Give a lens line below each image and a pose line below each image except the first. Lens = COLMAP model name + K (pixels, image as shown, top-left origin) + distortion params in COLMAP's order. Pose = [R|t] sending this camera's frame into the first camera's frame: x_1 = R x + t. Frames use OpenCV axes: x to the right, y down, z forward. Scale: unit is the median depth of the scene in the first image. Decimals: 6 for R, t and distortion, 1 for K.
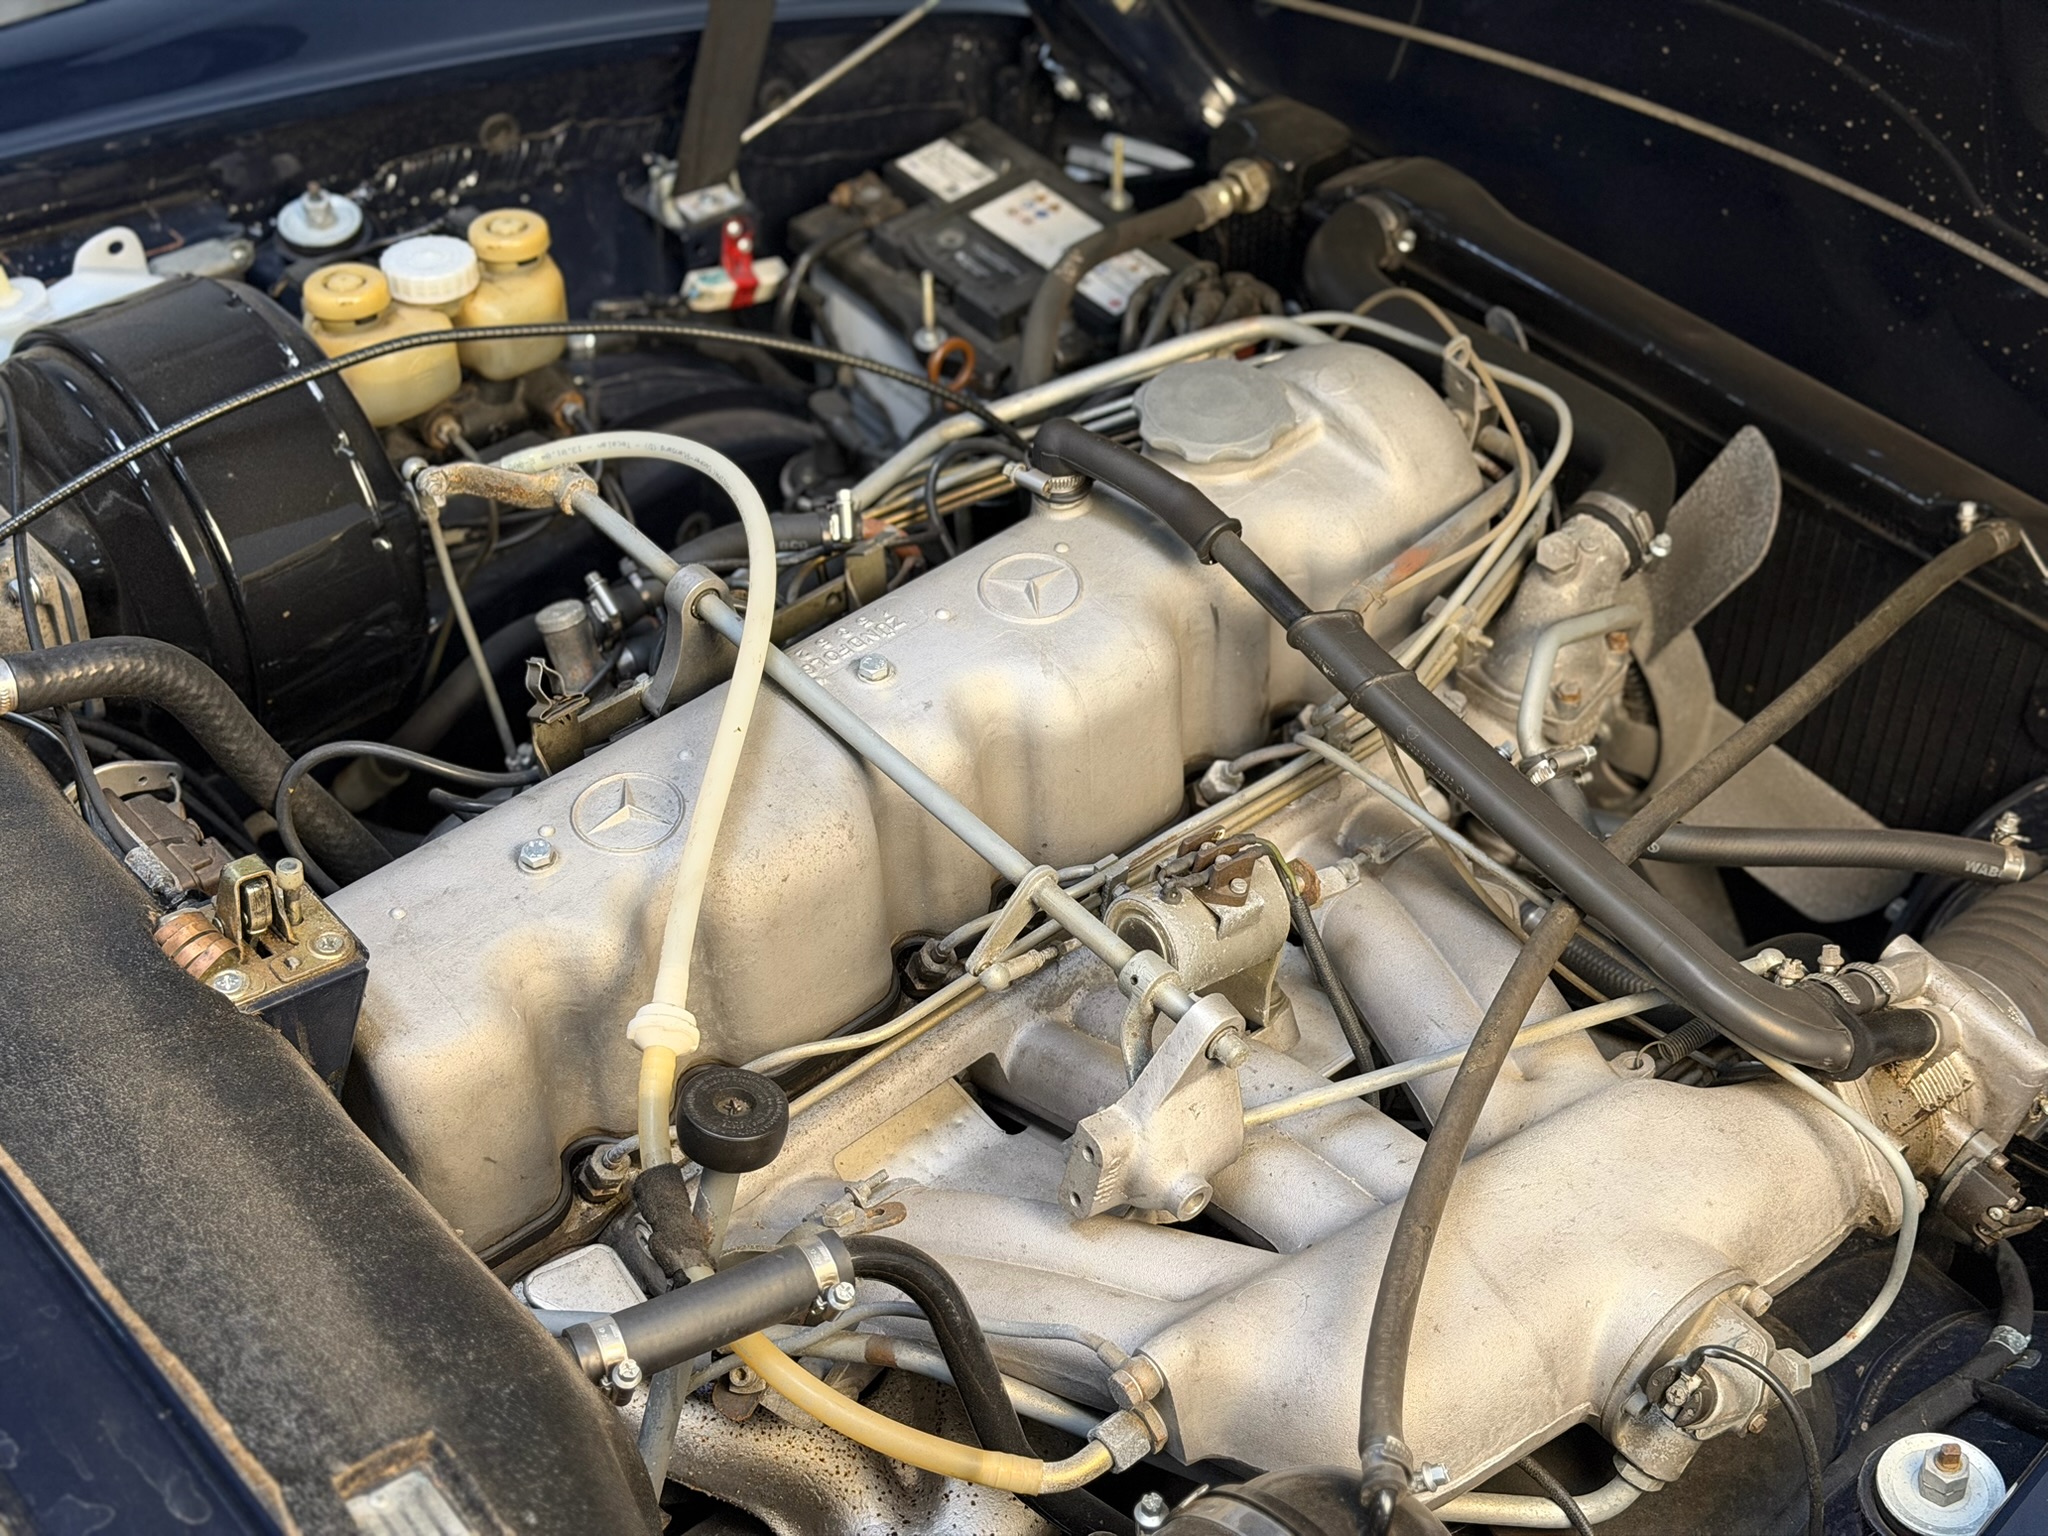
lens RADIAL K [[2887.5, 0, 1022.1], [0, 2887.5, 749.5], [0, 0, 1]] dist [0.095380, 0.000000]
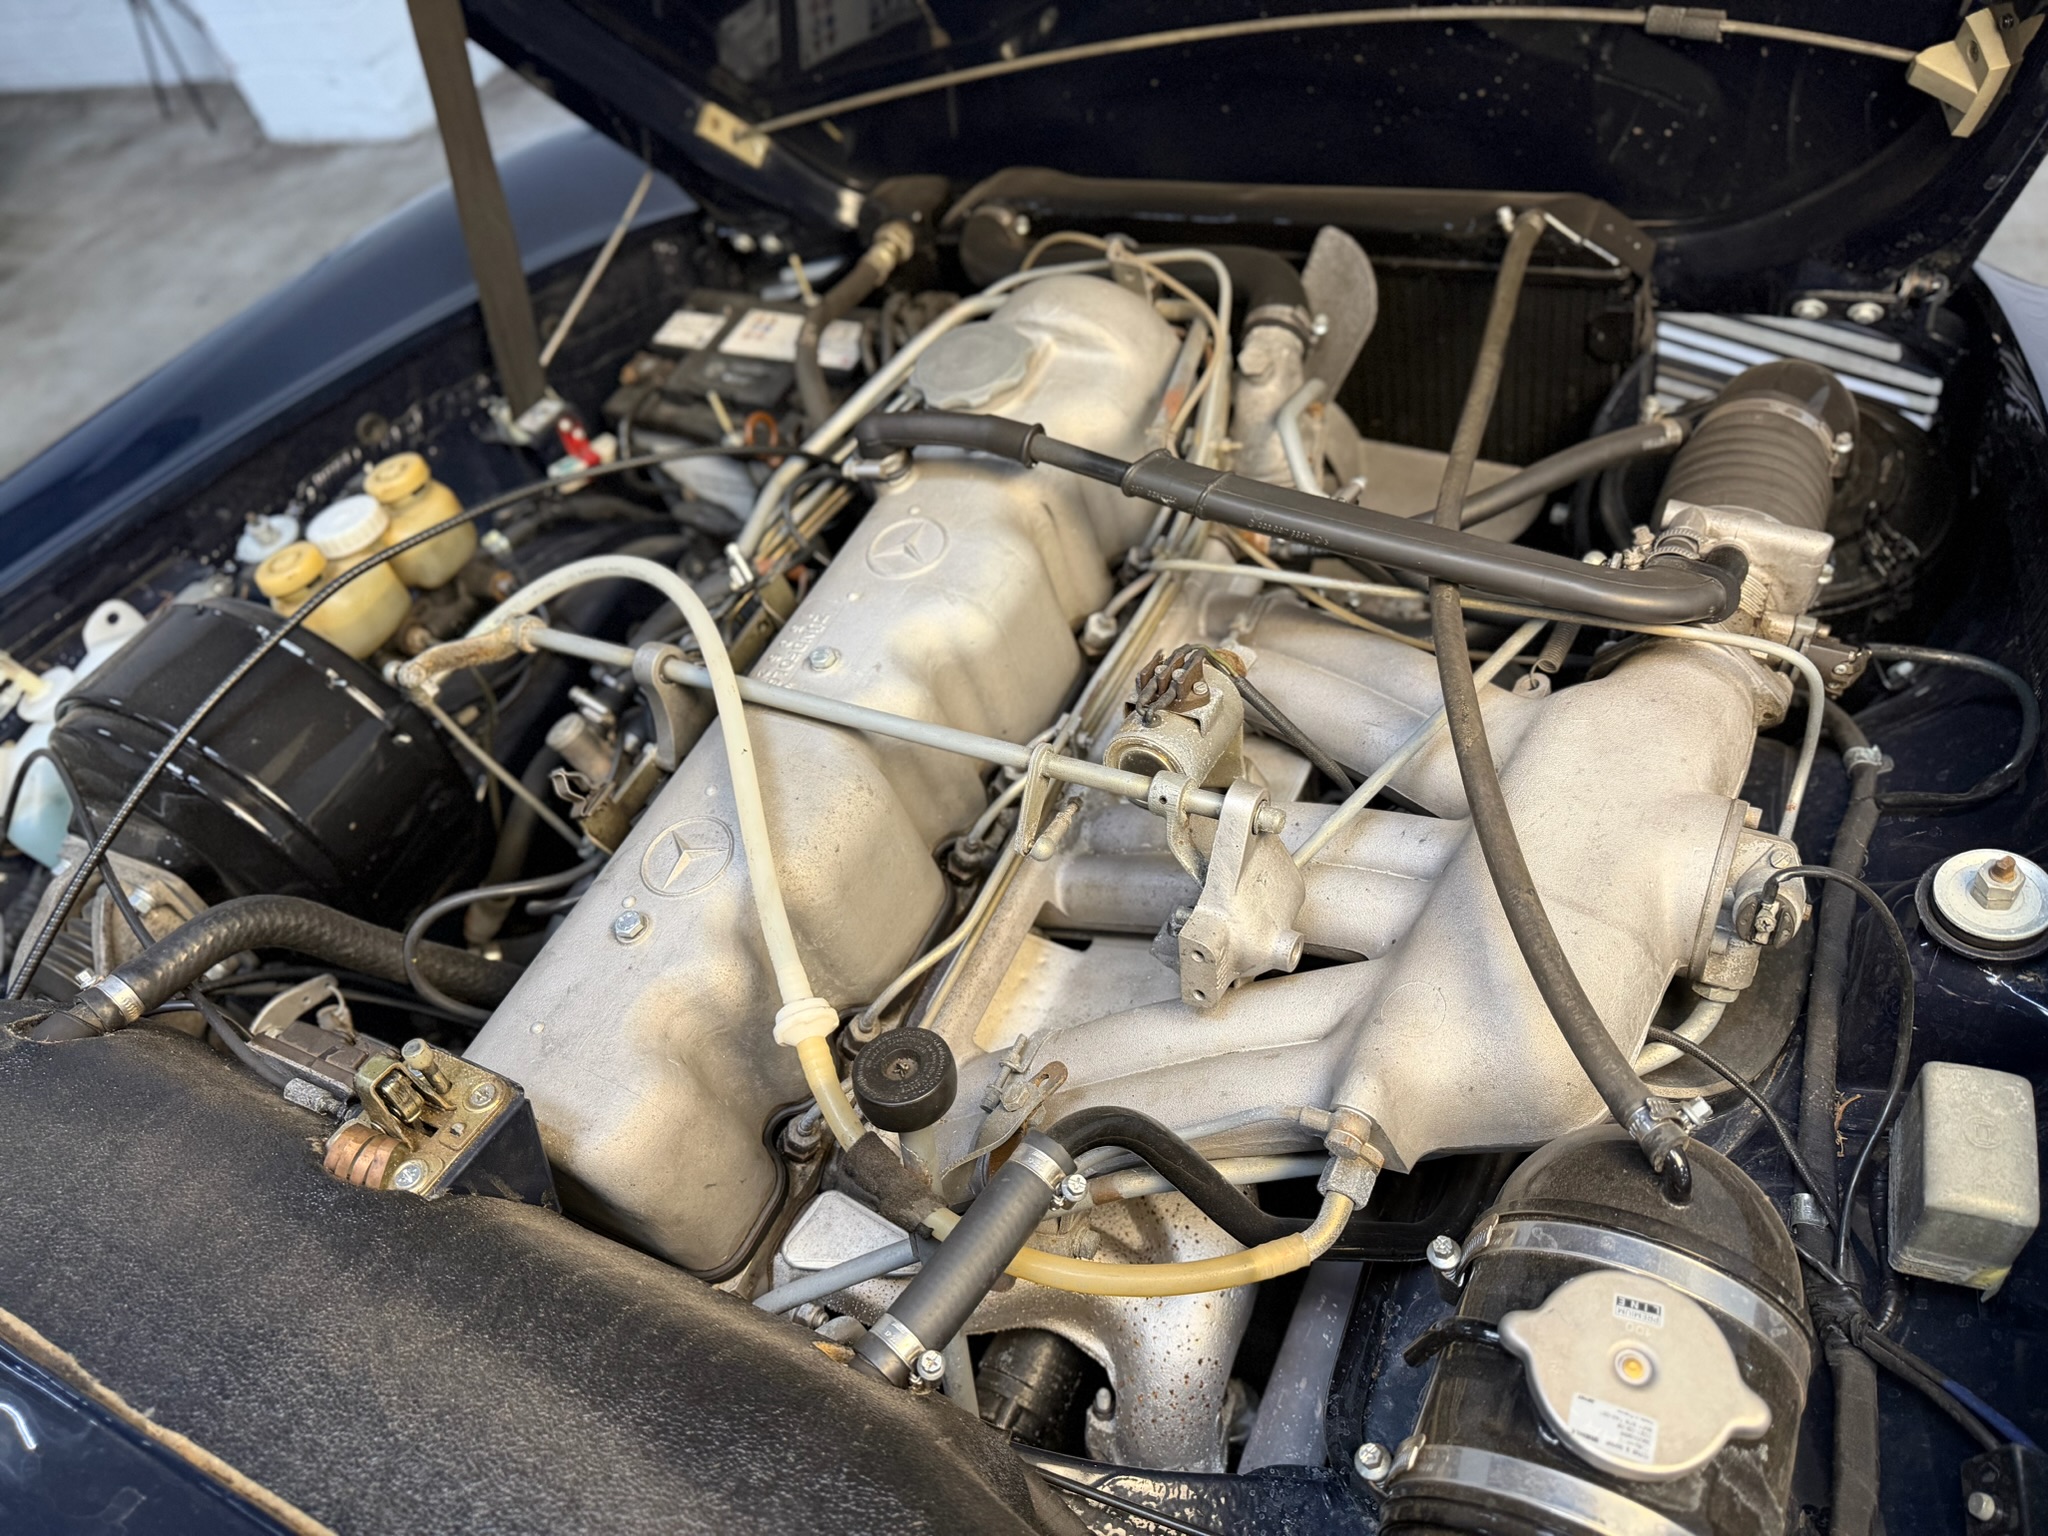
lens RADIAL K [[1455.2, 0, 1024.3], [0, 1455.2, 762.4], [0, 0, 1]] dist [0.059817, -0.093876]
pose [[0.899272, -0.427446, 0.092734, -0.049858], [0.420728, 0.903311, 0.083769, -0.004128], [-0.119575, -0.036315, 0.992161, 0.380507]]
